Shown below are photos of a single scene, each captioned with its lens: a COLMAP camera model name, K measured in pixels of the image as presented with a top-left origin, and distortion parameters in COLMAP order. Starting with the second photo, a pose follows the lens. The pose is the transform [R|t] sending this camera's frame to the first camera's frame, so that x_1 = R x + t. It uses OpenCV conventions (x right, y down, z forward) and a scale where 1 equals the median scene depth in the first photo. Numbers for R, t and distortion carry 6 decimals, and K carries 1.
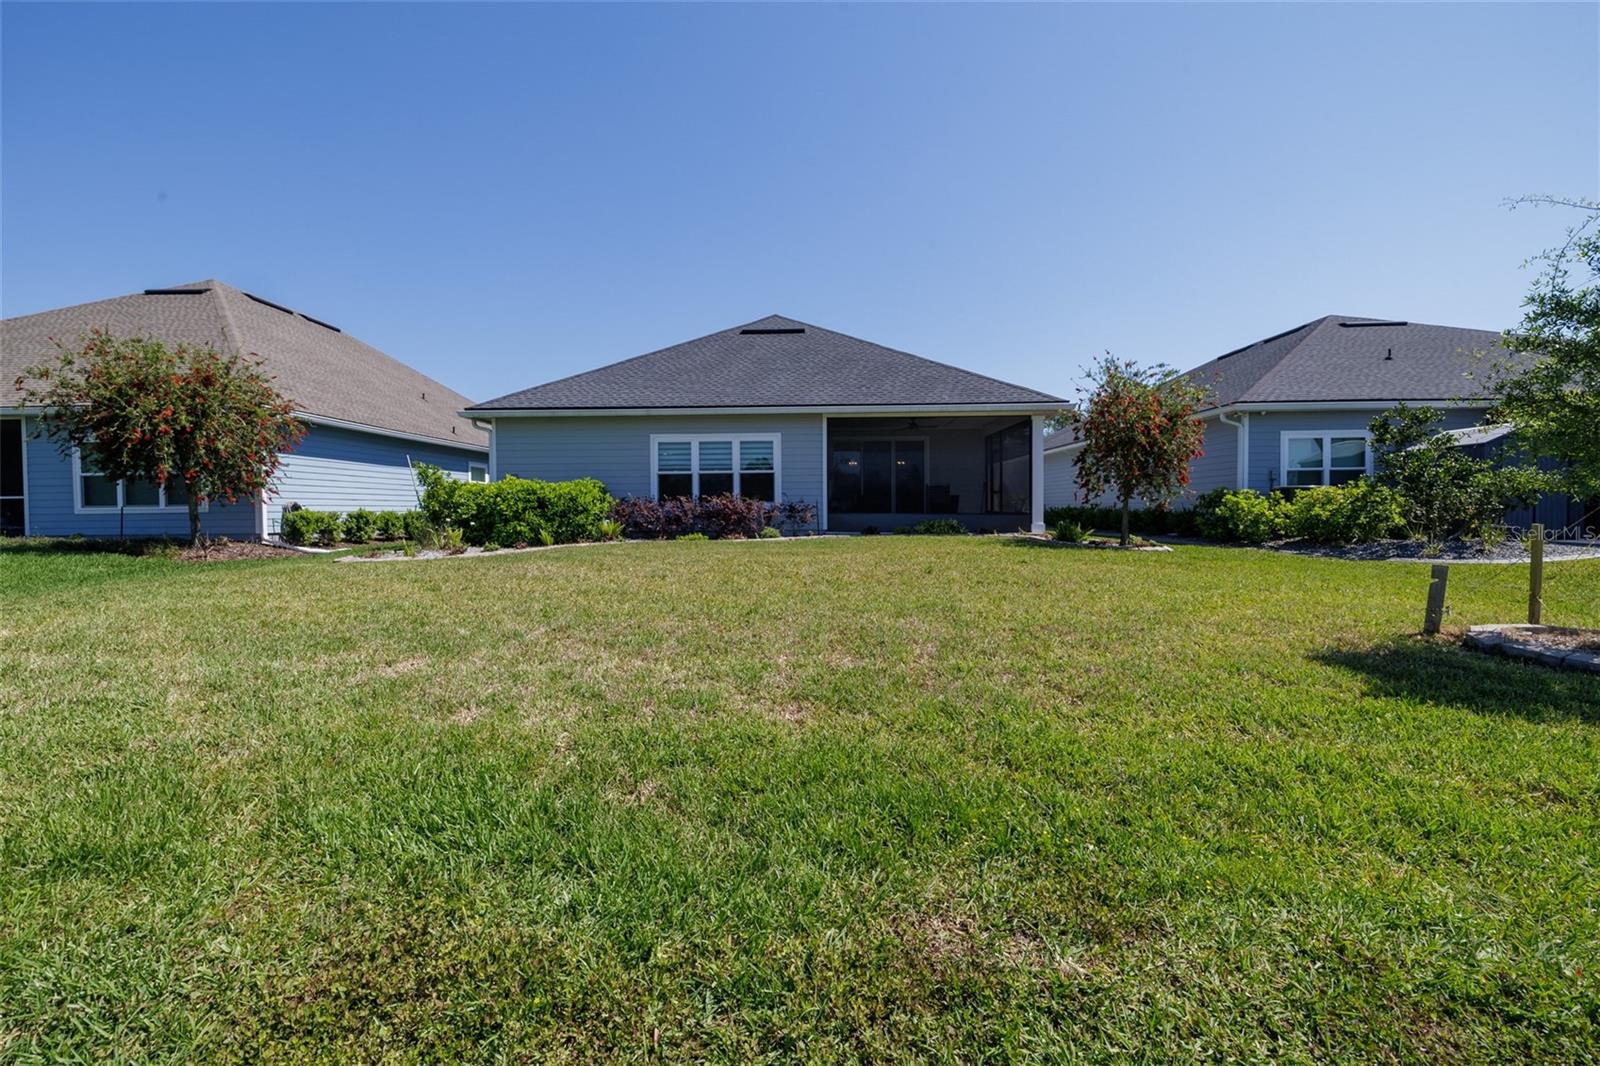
lens RADIAL K [[669.3, 0, 793.7], [0, 669.3, 517.0], [0, 0, 1]] dist [-0.001691, -0.000062]
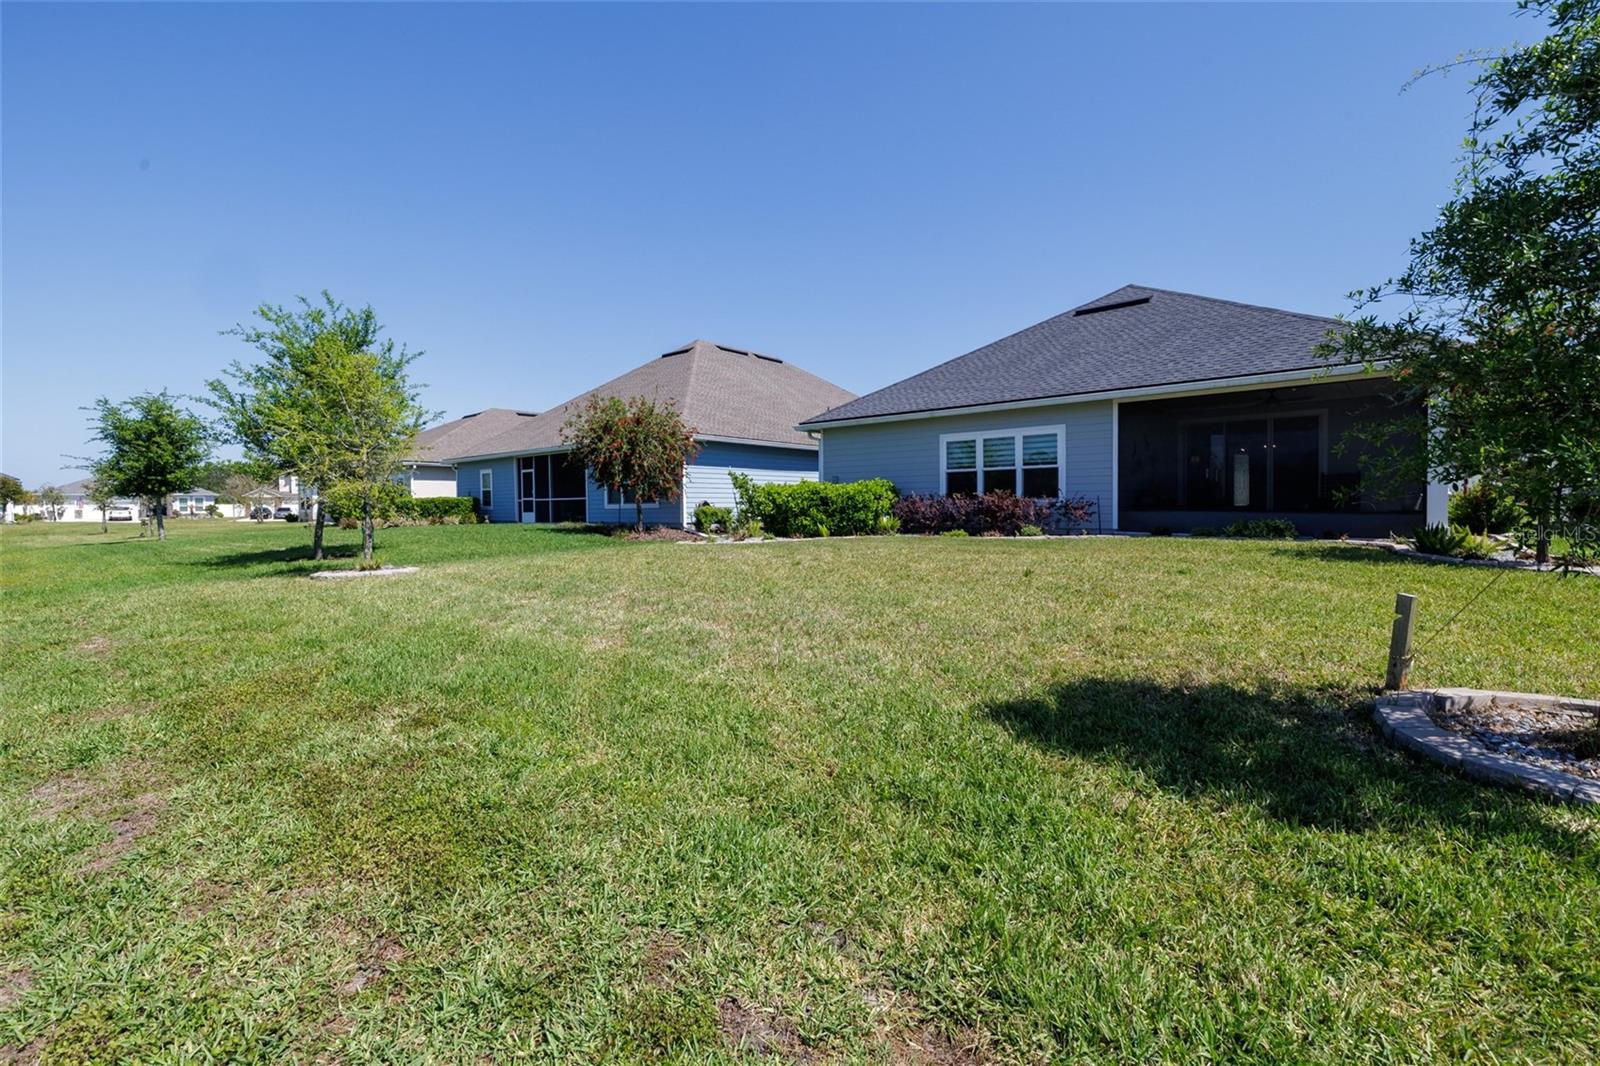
lens RADIAL K [[703.4, 0, 798.7], [0, 703.4, 512.4], [0, 0, 1]] dist [0.000296, 0.000137]
pose [[0.771057, 0.006821, -0.636729, 0.333323], [-0.005209, 0.999977, 0.004404, -0.005542], [0.636745, -0.000079, 0.771075, 0.009531]]
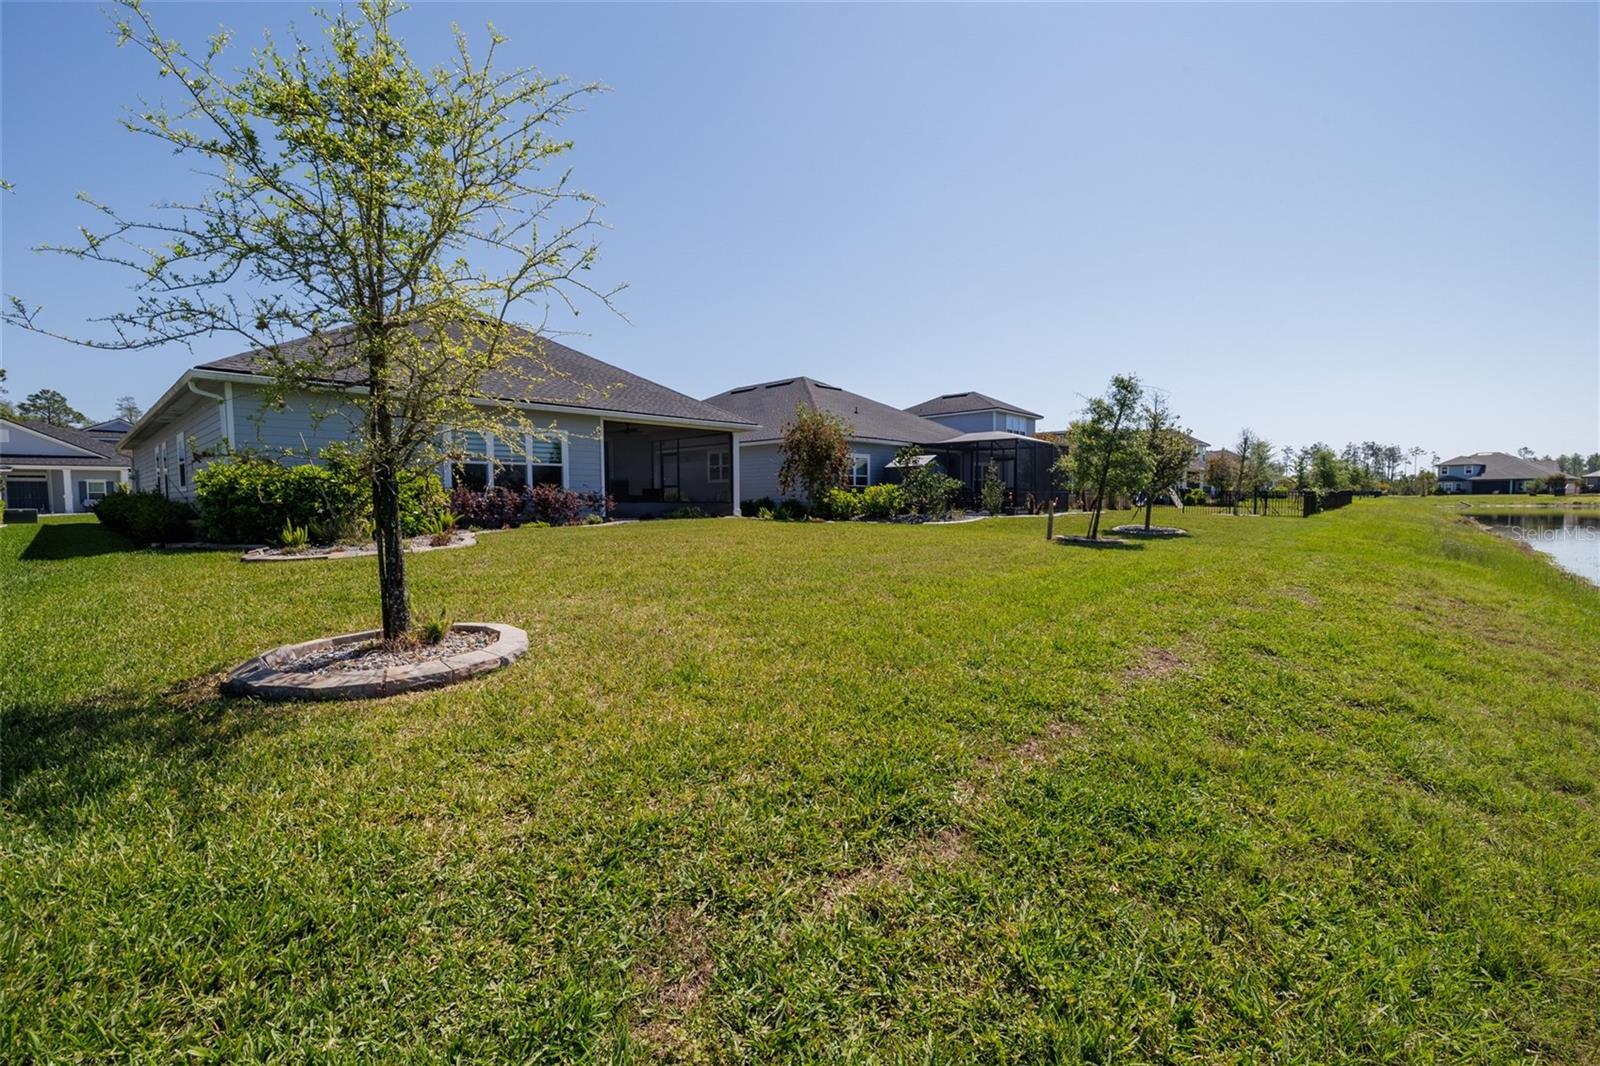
lens RADIAL K [[669.3, 0, 793.7], [0, 669.3, 517.0], [0, 0, 1]] dist [-0.001691, -0.000062]
pose [[0.647254, -0.020632, 0.761996, -0.652500], [0.015828, 0.999782, 0.013626, 0.009049], [-0.762110, 0.003242, 0.647439, -0.000521]]
